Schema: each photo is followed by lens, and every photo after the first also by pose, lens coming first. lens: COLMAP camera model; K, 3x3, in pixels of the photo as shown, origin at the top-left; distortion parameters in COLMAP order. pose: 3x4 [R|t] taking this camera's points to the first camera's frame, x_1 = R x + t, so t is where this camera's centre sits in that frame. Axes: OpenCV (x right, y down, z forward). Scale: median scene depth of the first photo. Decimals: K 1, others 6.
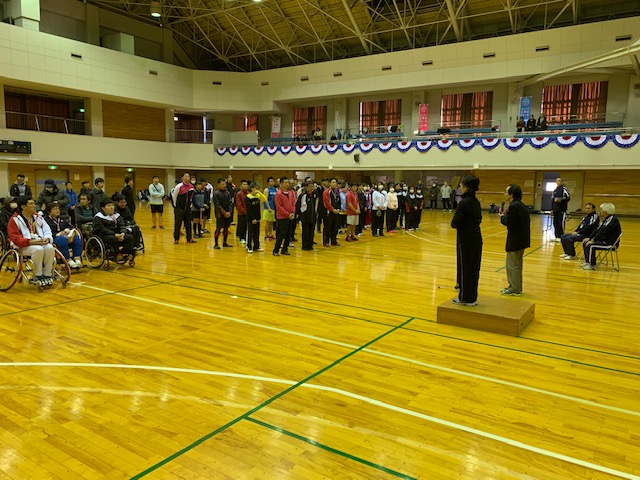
lens RADIAL K [[488.5, 0, 320.0], [0, 488.5, 240.0], [0, 0, 1]] dist [0.069294, -0.071365]
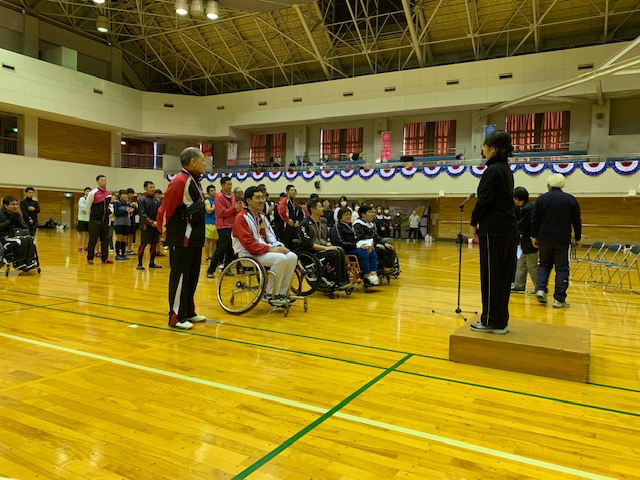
lens RADIAL K [[484.8, 0, 320.0], [0, 484.8, 240.0], [0, 0, 1]] dist [0.033310, -0.036078]
pose [[0.996564, 0.008724, 0.082362, 0.004980], [-0.001998, 0.996680, -0.081394, 0.015183], [-0.082799, 0.080949, 0.993273, 0.090146]]
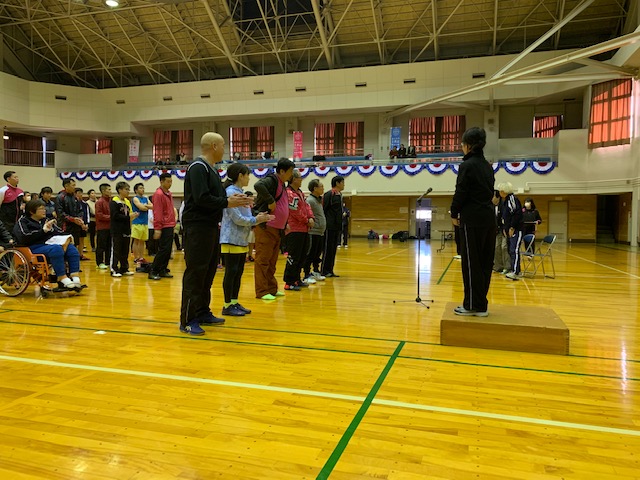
lens RADIAL K [[484.8, 0, 320.0], [0, 484.8, 240.0], [0, 0, 1]] dist [0.033310, -0.036078]
pose [[0.959223, -0.015163, 0.282242, -0.023219], [0.038635, 0.996221, -0.077784, 0.016784], [-0.279996, 0.085517, 0.956185, 0.095832]]
